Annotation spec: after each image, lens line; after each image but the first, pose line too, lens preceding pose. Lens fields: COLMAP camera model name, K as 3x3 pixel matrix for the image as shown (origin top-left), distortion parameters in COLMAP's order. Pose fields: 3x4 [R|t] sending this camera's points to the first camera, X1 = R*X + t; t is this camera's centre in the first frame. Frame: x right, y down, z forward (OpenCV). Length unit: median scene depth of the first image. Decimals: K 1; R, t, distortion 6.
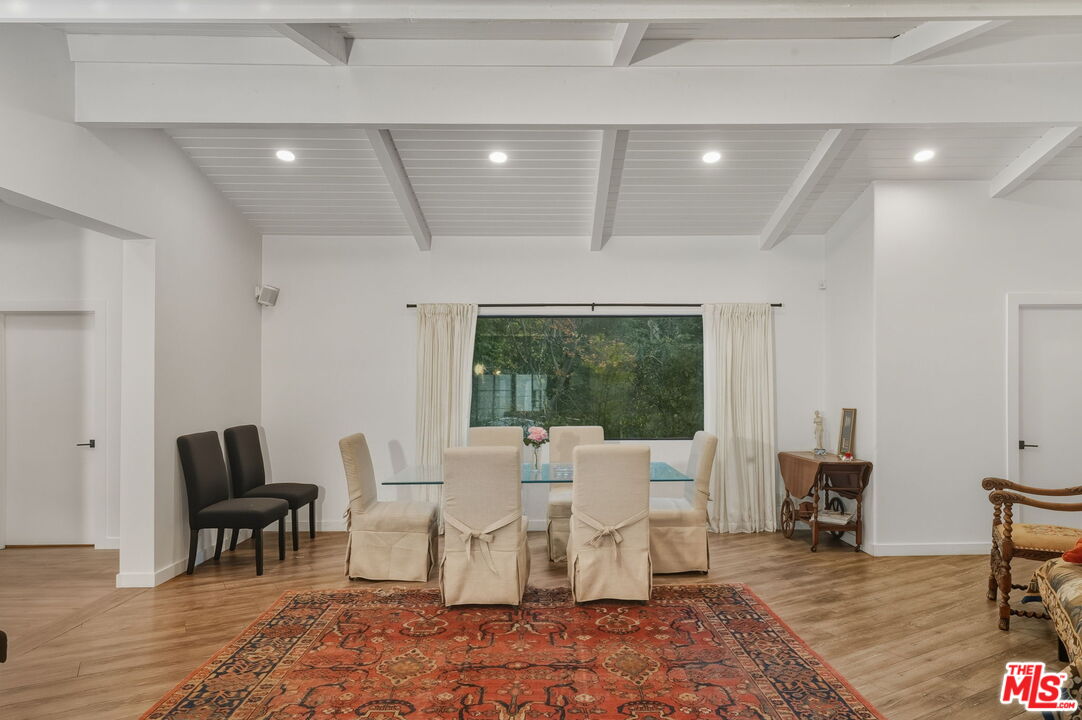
lens RADIAL K [[690.1, 0, 559.3], [0, 690.1, 379.5], [0, 0, 1]] dist [0.003255, 0.000035]
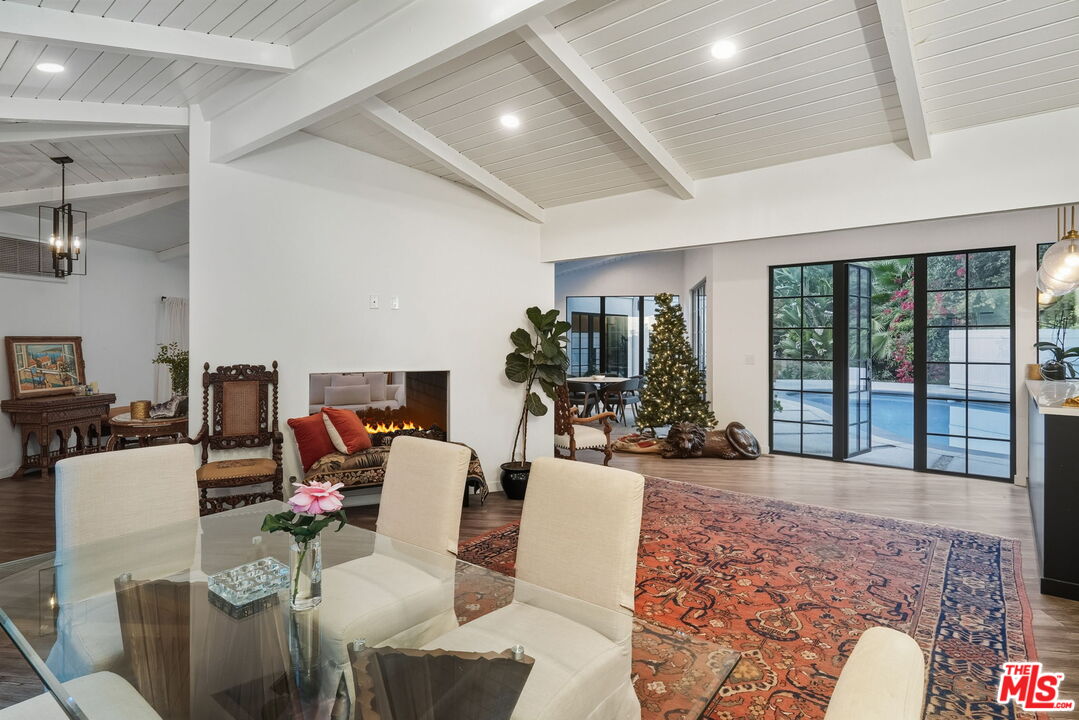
lens RADIAL K [[564.5, 0, 540.4], [0, 564.5, 342.5], [0, 0, 1]] dist [0.005952, -0.000585]
pose [[-0.771850, 0.004106, 0.635791, -0.348915], [0.006766, 0.999976, 0.001756, -0.006559], [-0.635768, 0.005657, -0.771859, 1.236223]]
